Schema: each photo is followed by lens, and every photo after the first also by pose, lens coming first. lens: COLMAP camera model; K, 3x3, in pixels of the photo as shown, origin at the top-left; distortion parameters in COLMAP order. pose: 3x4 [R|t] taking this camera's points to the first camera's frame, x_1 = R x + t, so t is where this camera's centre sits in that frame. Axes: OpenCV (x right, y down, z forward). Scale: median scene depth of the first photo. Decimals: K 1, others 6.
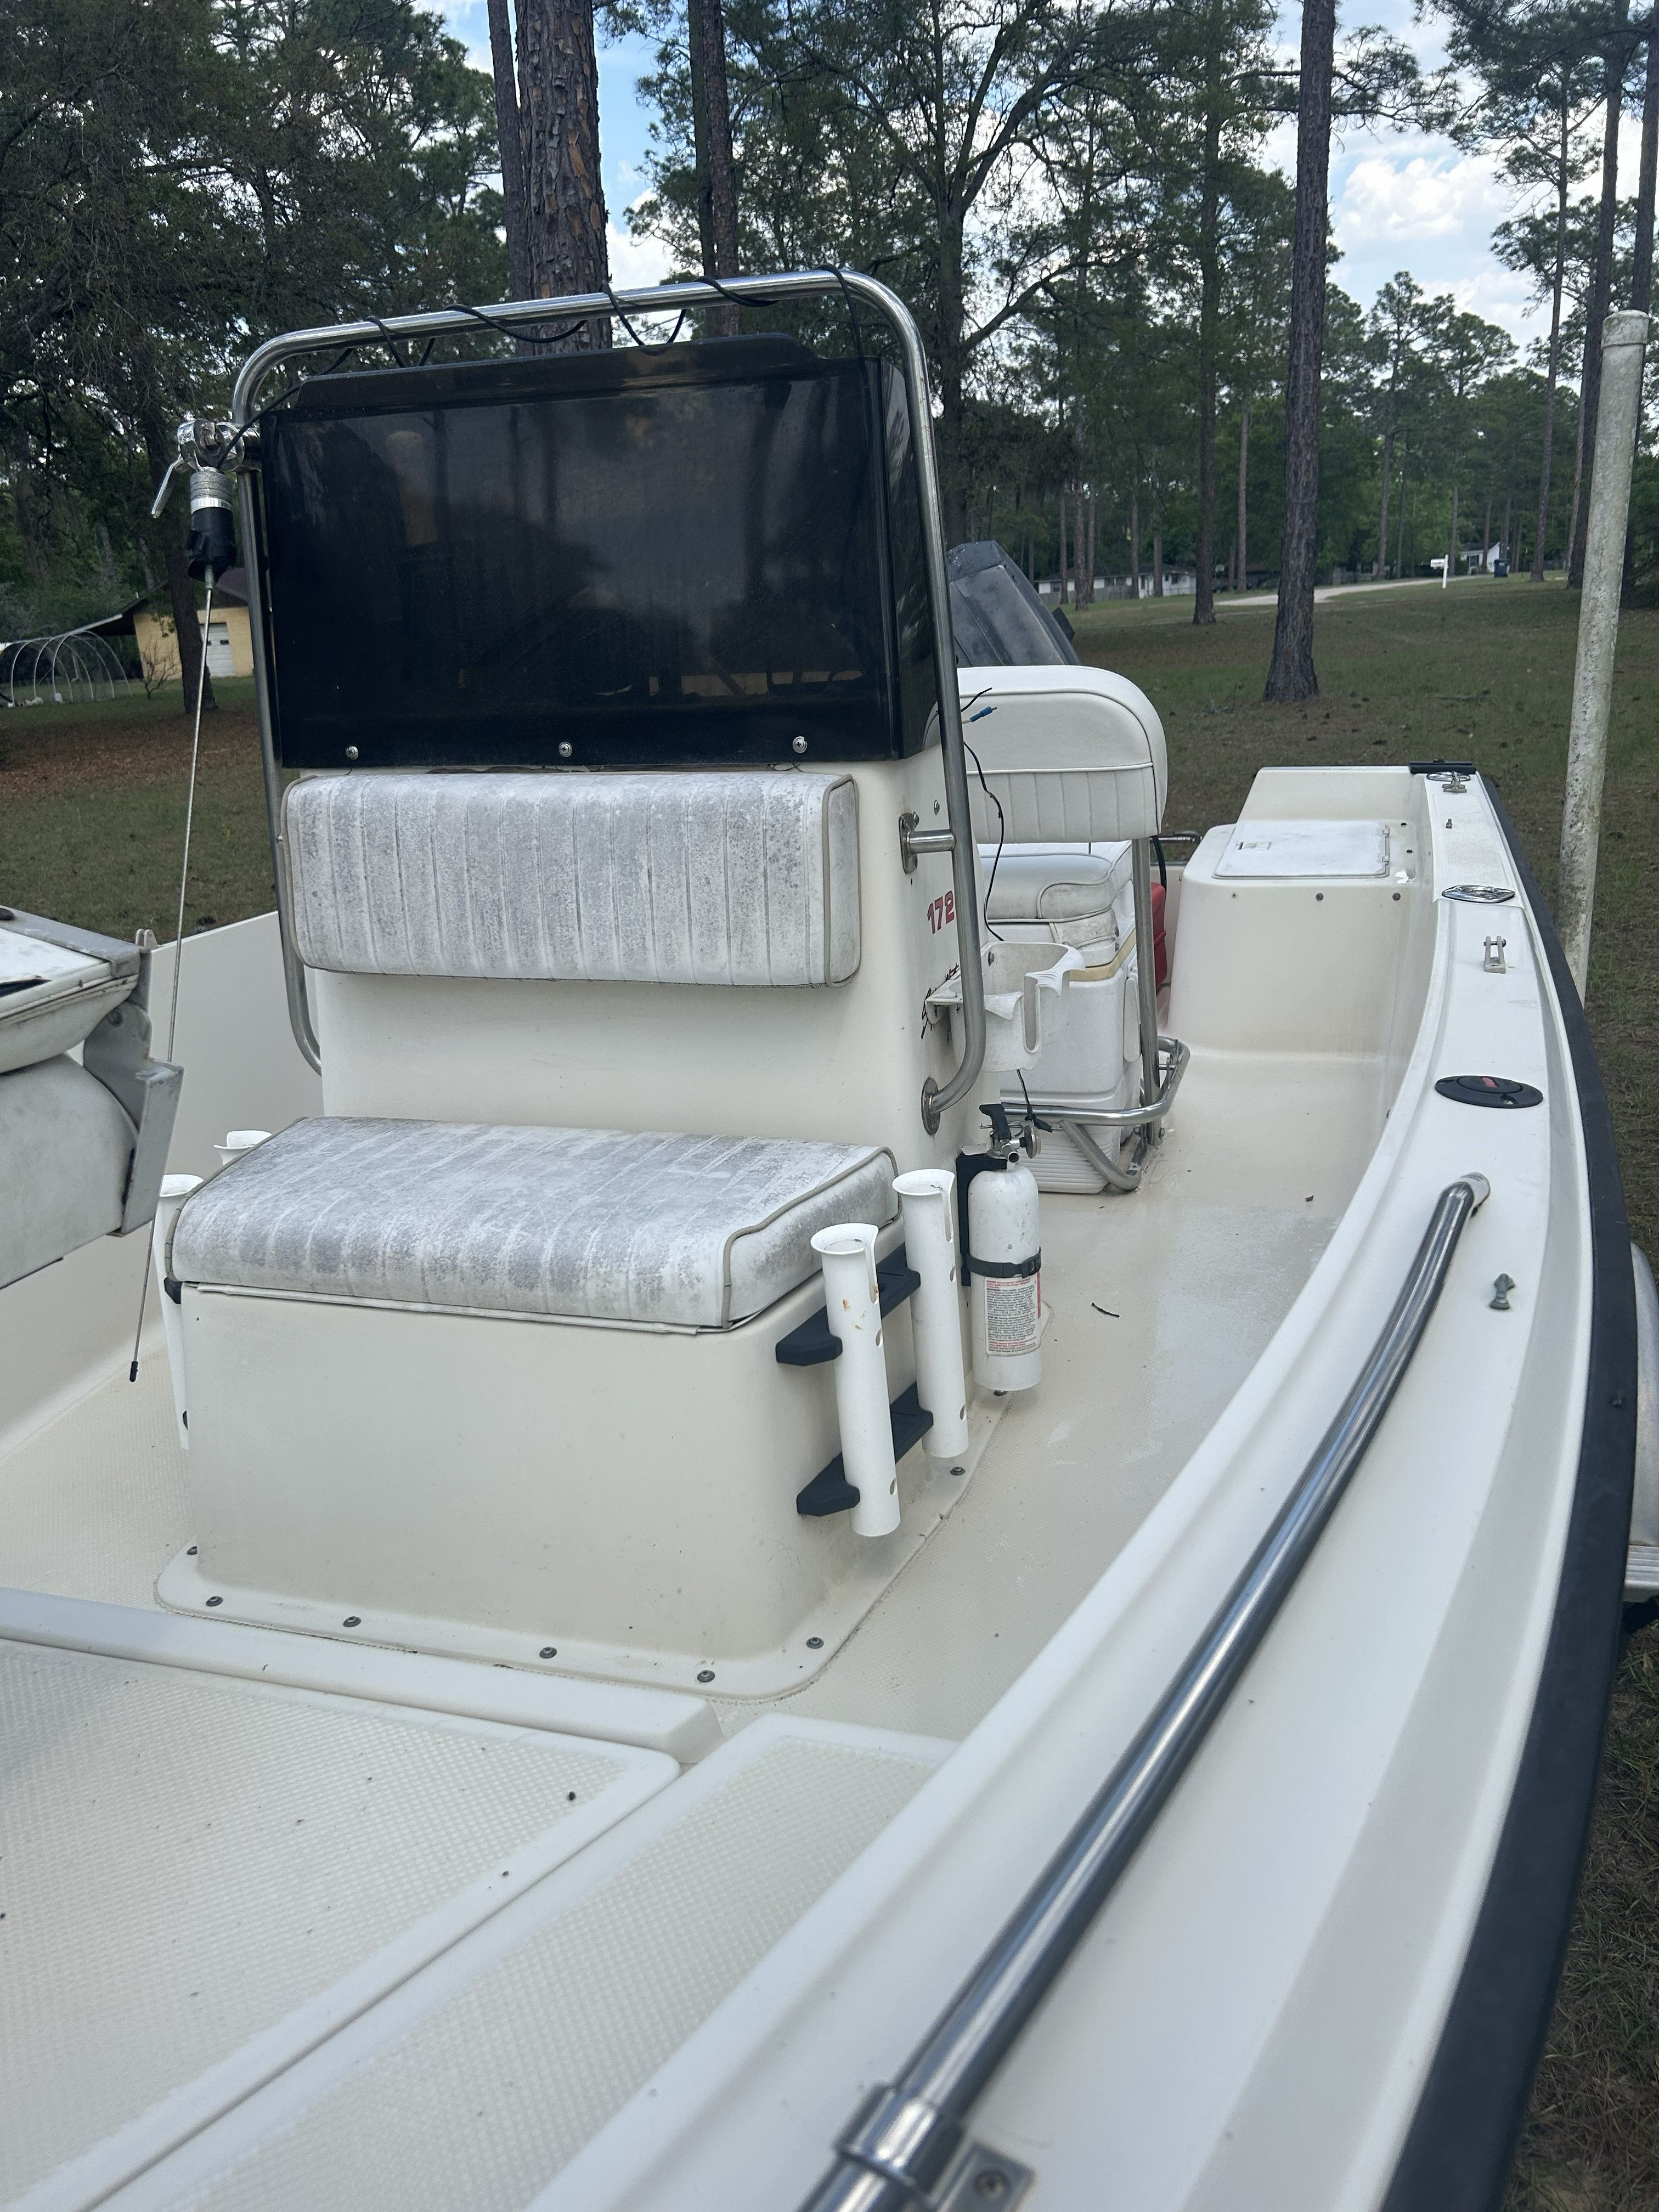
lens RADIAL K [[1682.1, 0, 877.7], [0, 1682.1, 1098.2], [0, 0, 1]] dist [0.043772, -0.035485]
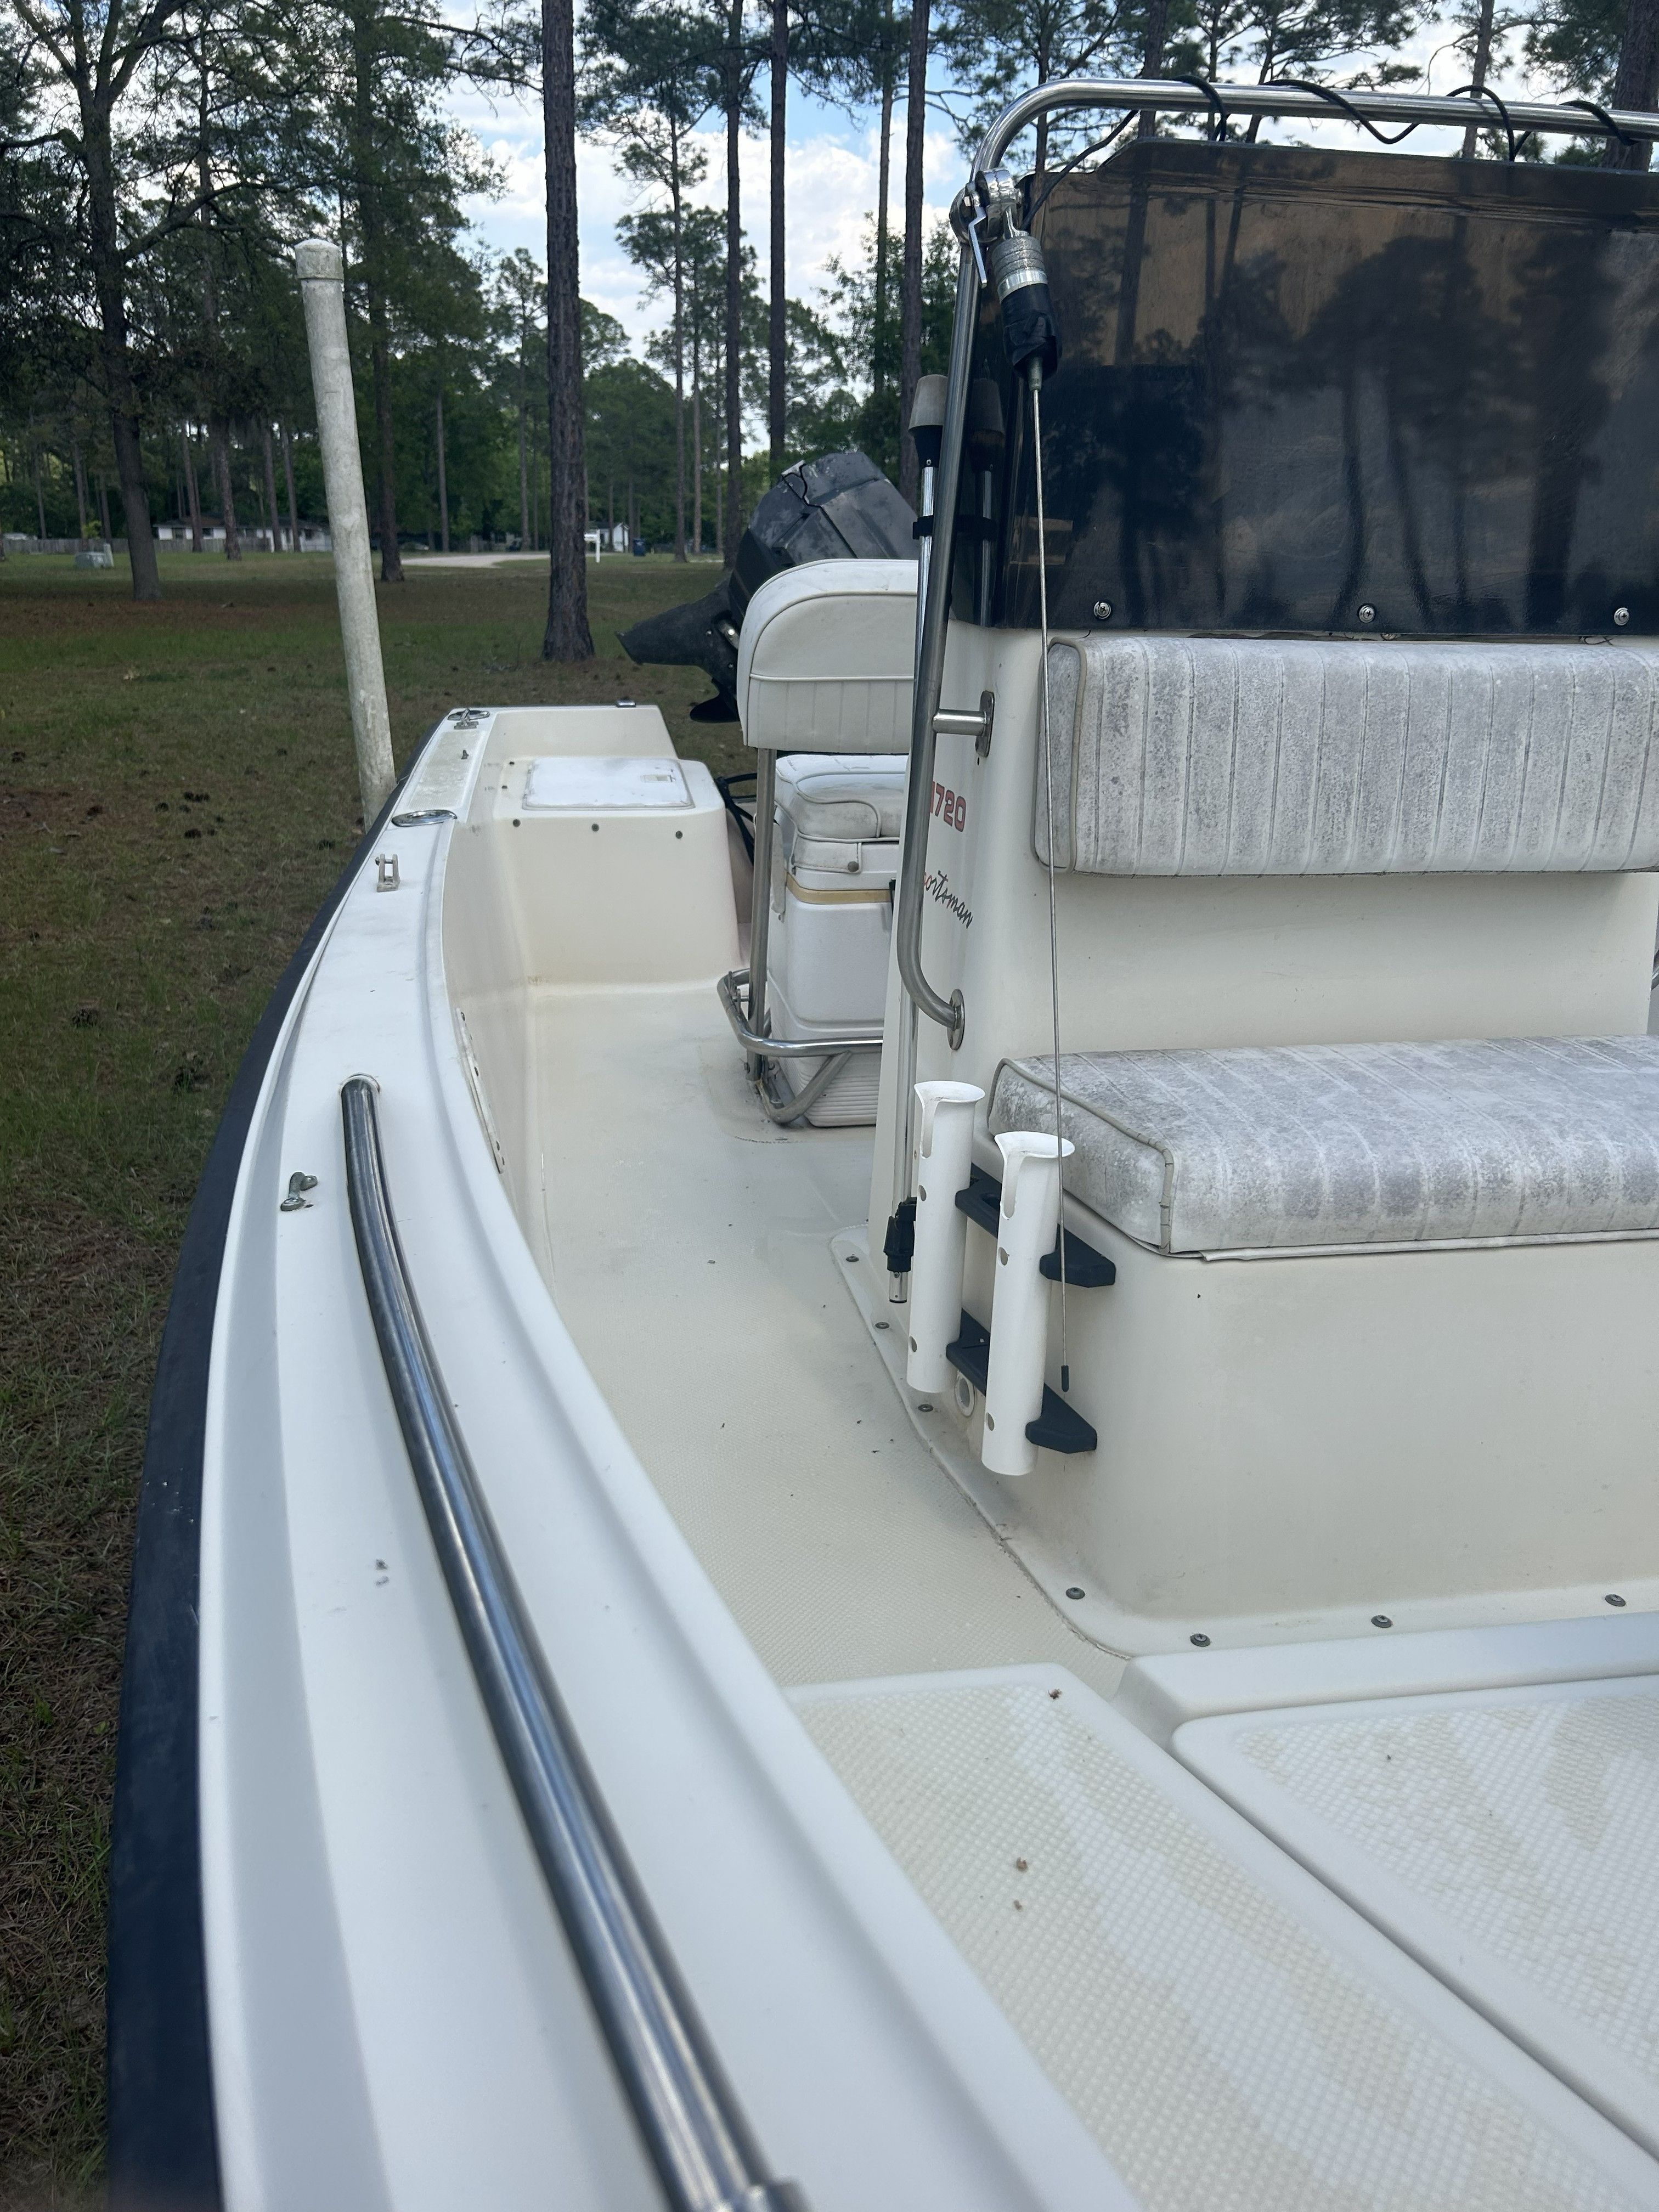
lens RADIAL K [[1688.1, 0, 789.3], [0, 1688.1, 1099.2], [0, 0, 1]] dist [0.017706, 0.001415]
pose [[0.892102, -0.081127, 0.444492, -0.854042], [0.073279, 0.996703, 0.034844, -0.005873], [-0.445853, 0.001488, 0.895105, 0.332909]]
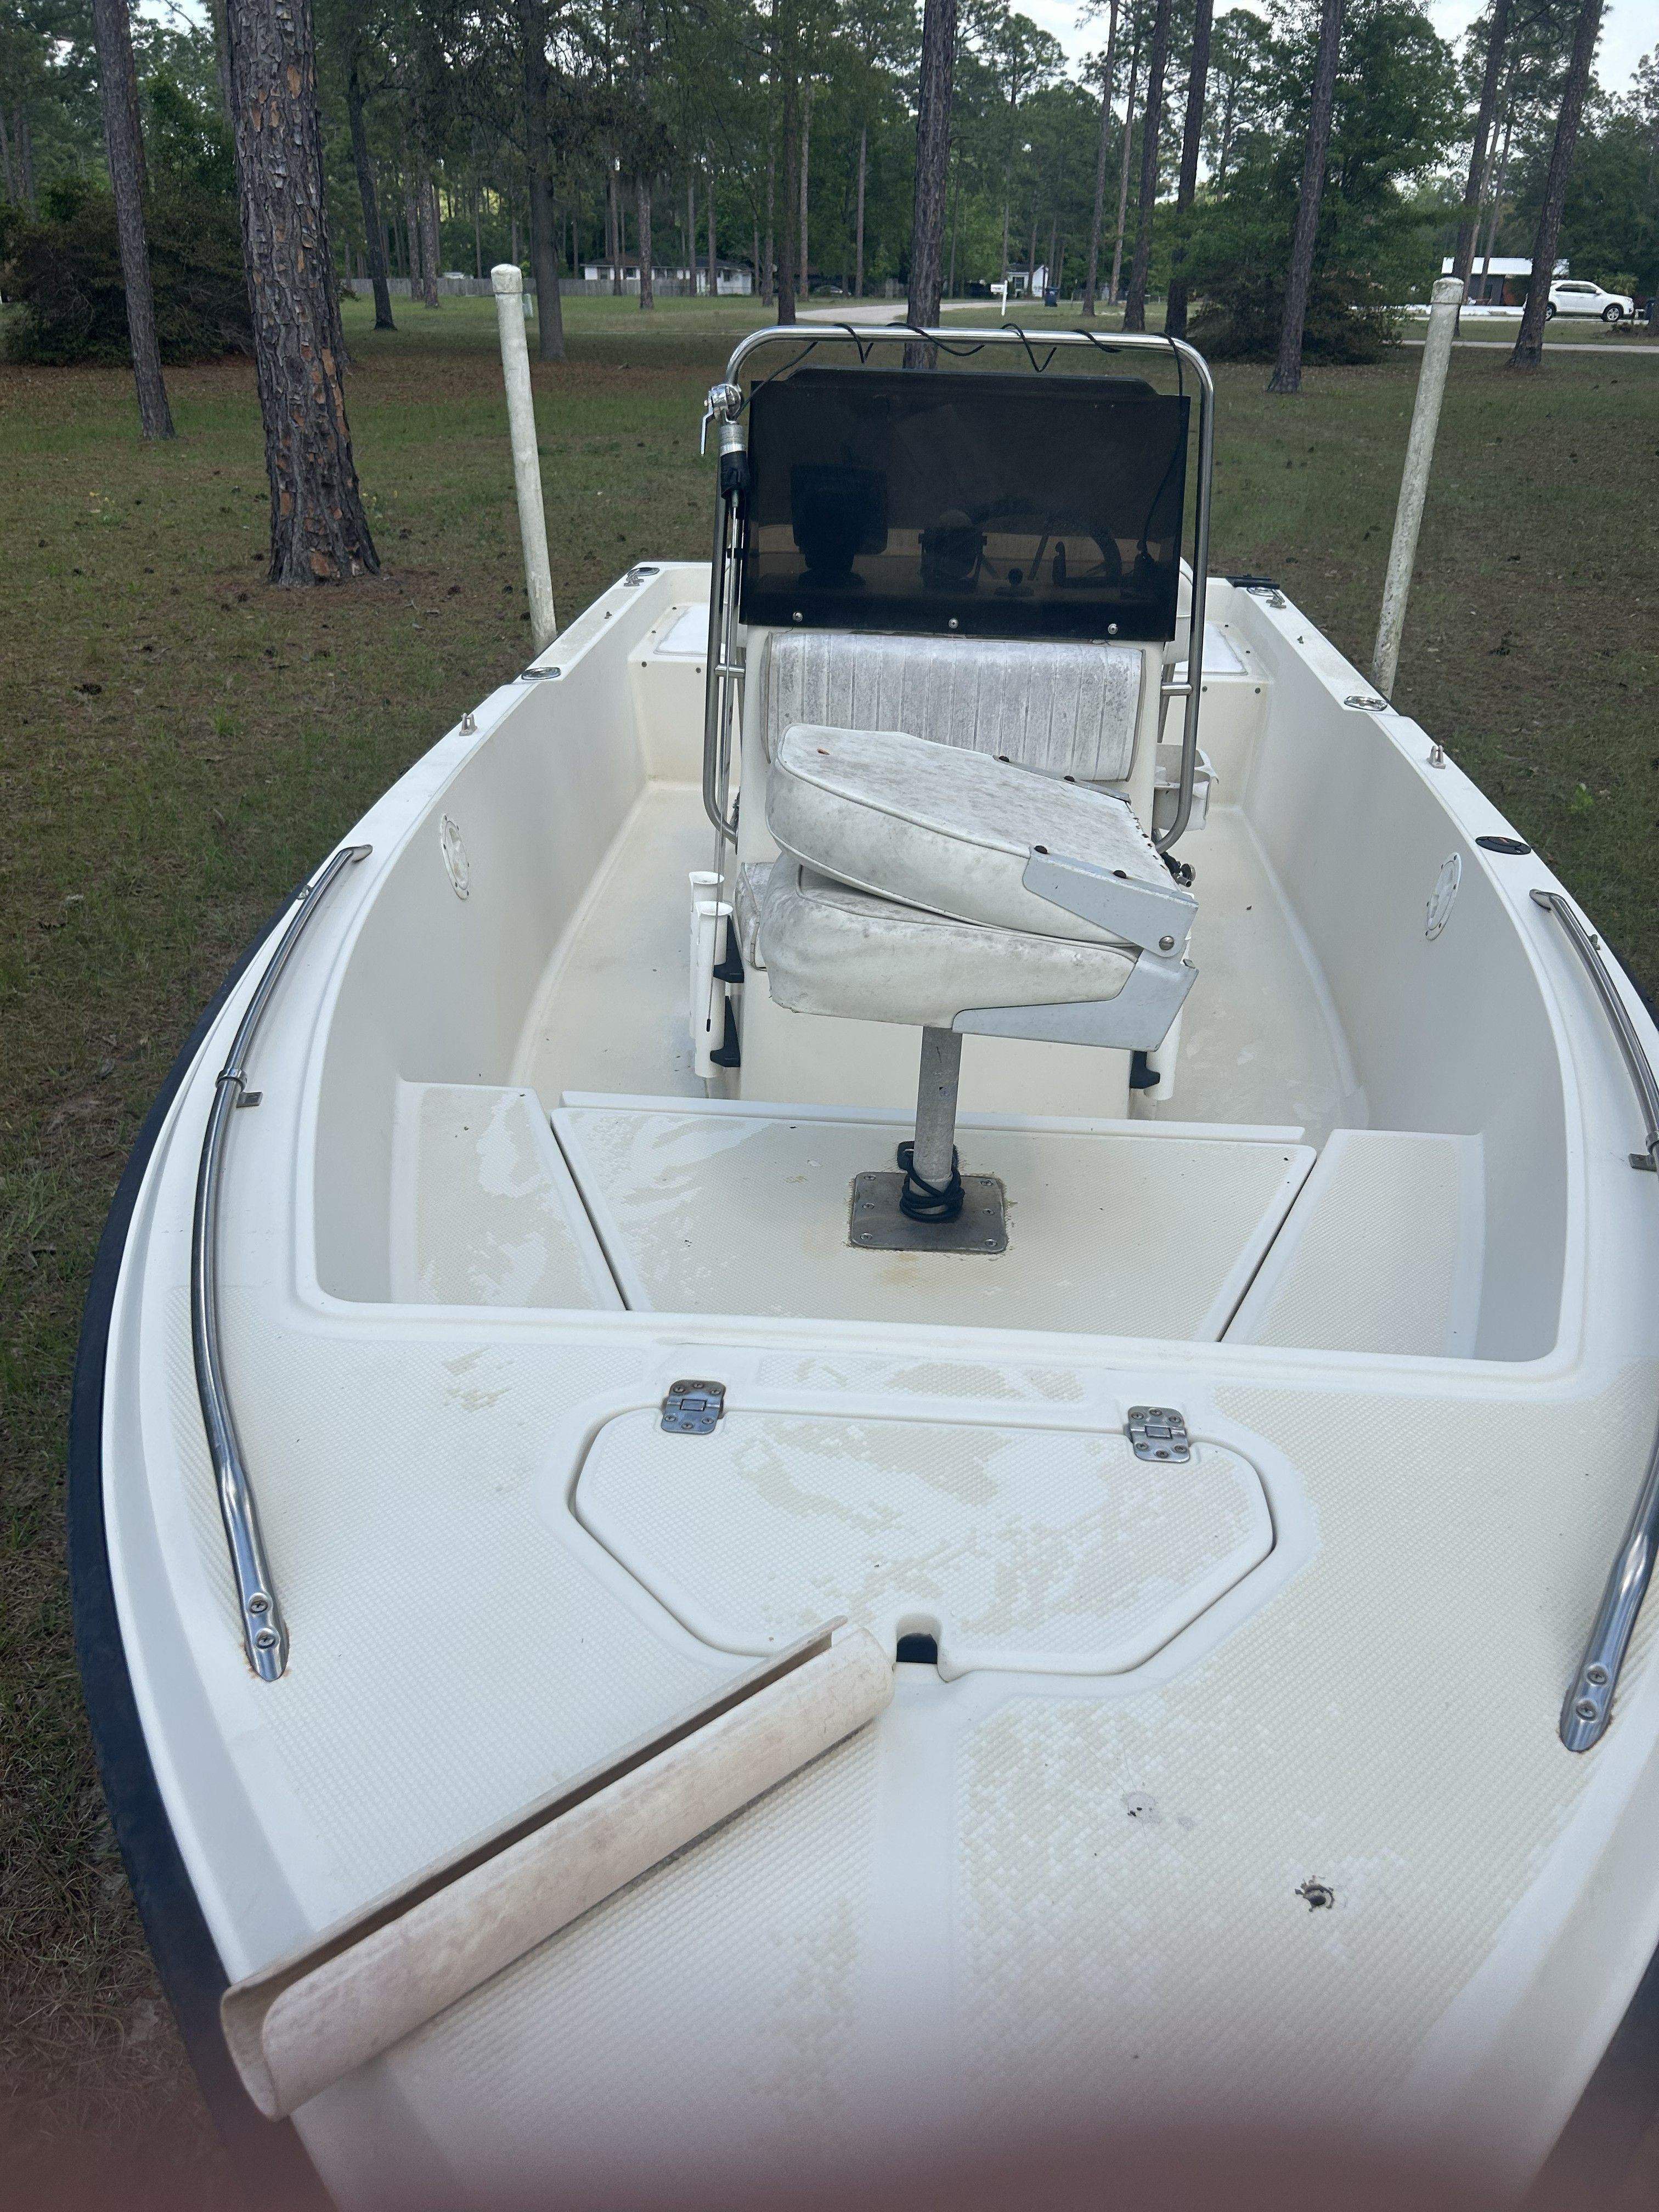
lens RADIAL K [[1683.1, 0, 829.5], [0, 1683.1, 1106.0], [0, 0, 1]] dist [0.082520, -0.086492]
pose [[0.968106, -0.040781, 0.247199, -0.689983], [-0.000702, 0.986219, 0.165446, -0.024466], [-0.250539, -0.160343, 0.954736, -0.534767]]
